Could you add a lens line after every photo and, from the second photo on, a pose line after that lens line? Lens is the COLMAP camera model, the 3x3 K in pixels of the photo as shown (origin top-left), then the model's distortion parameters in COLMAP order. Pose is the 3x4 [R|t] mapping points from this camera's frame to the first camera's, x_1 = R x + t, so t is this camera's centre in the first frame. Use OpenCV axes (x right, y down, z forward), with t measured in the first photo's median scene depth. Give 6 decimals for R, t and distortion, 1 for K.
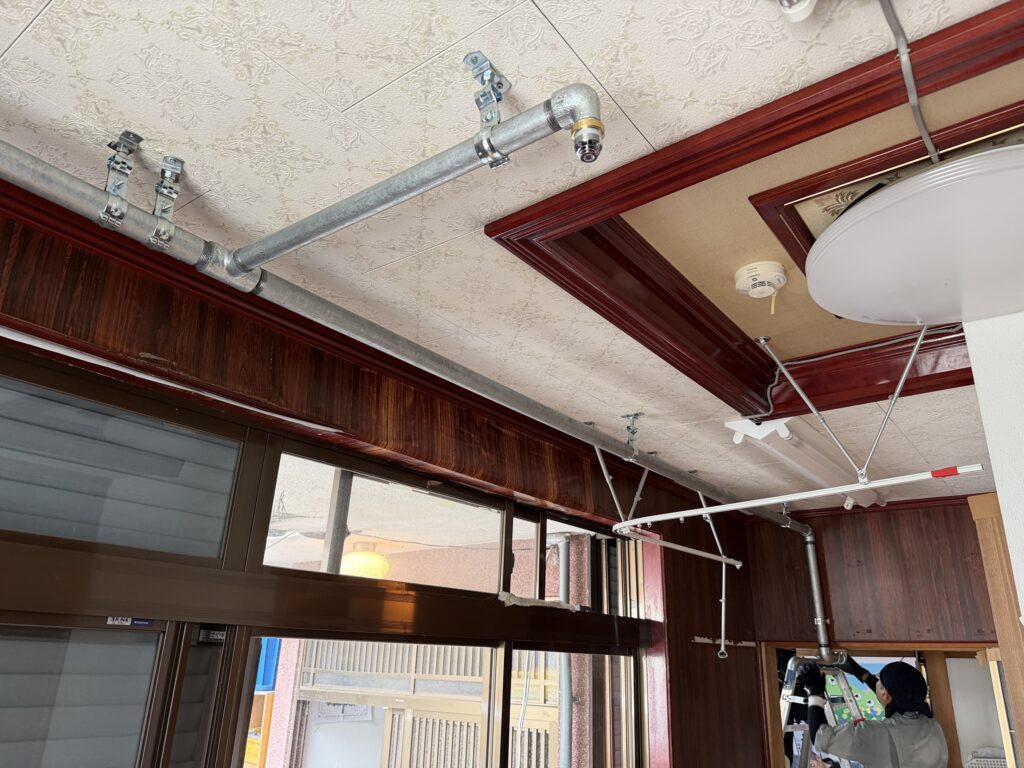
lens RADIAL K [[736.7, 0, 512.0], [0, 736.7, 384.0], [0, 0, 1]] dist [0.074780, -0.122795]
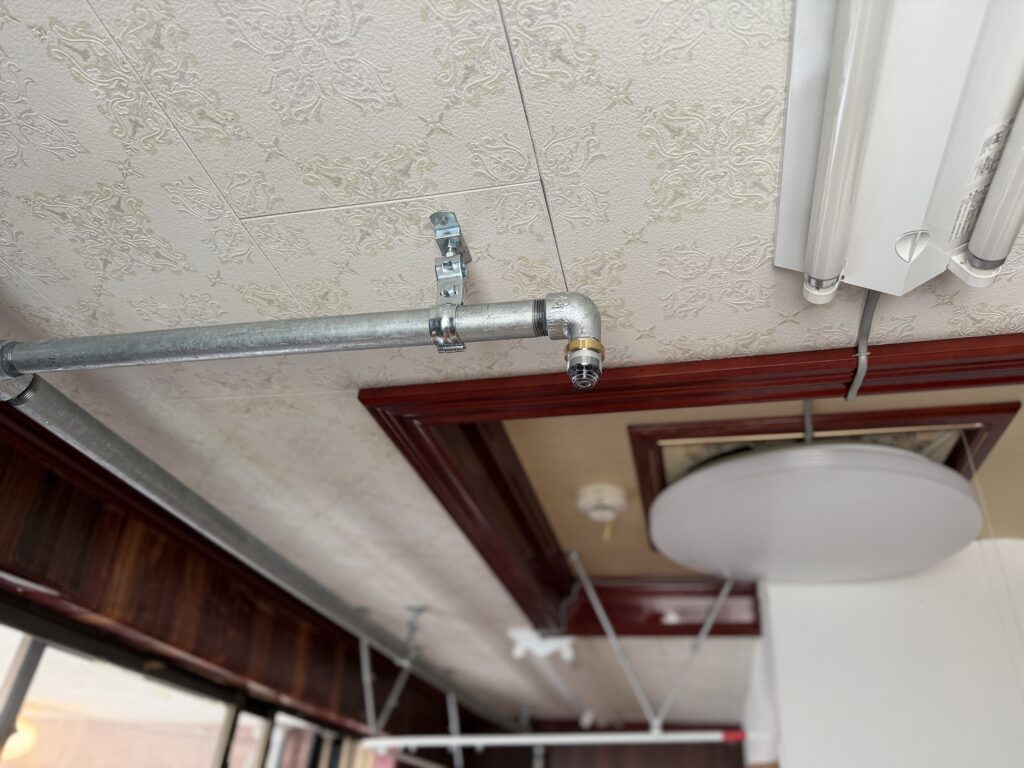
lens RADIAL K [[736.7, 0, 512.0], [0, 736.7, 384.0], [0, 0, 1]] dist [0.074780, -0.122795]
pose [[0.911936, 0.247249, 0.327476, -0.139598], [-0.182378, 0.959144, -0.216291, -0.068852], [-0.367574, 0.137519, 0.919771, 0.171435]]
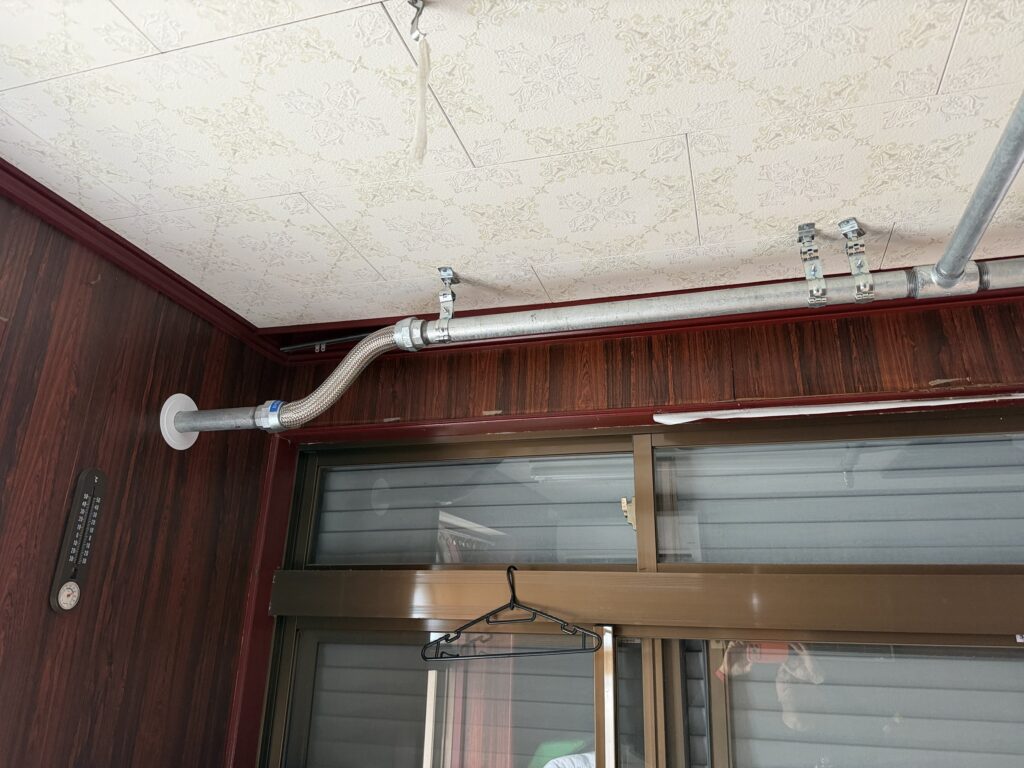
lens RADIAL K [[749.3, 0, 522.8], [0, 749.3, 388.3], [0, 0, 1]] dist [0.083001, -0.049592]
pose [[0.351152, -0.334794, -0.874417, 0.243193], [0.318192, 0.920978, -0.224840, 0.026052], [0.880594, -0.199279, 0.429932, 0.027357]]
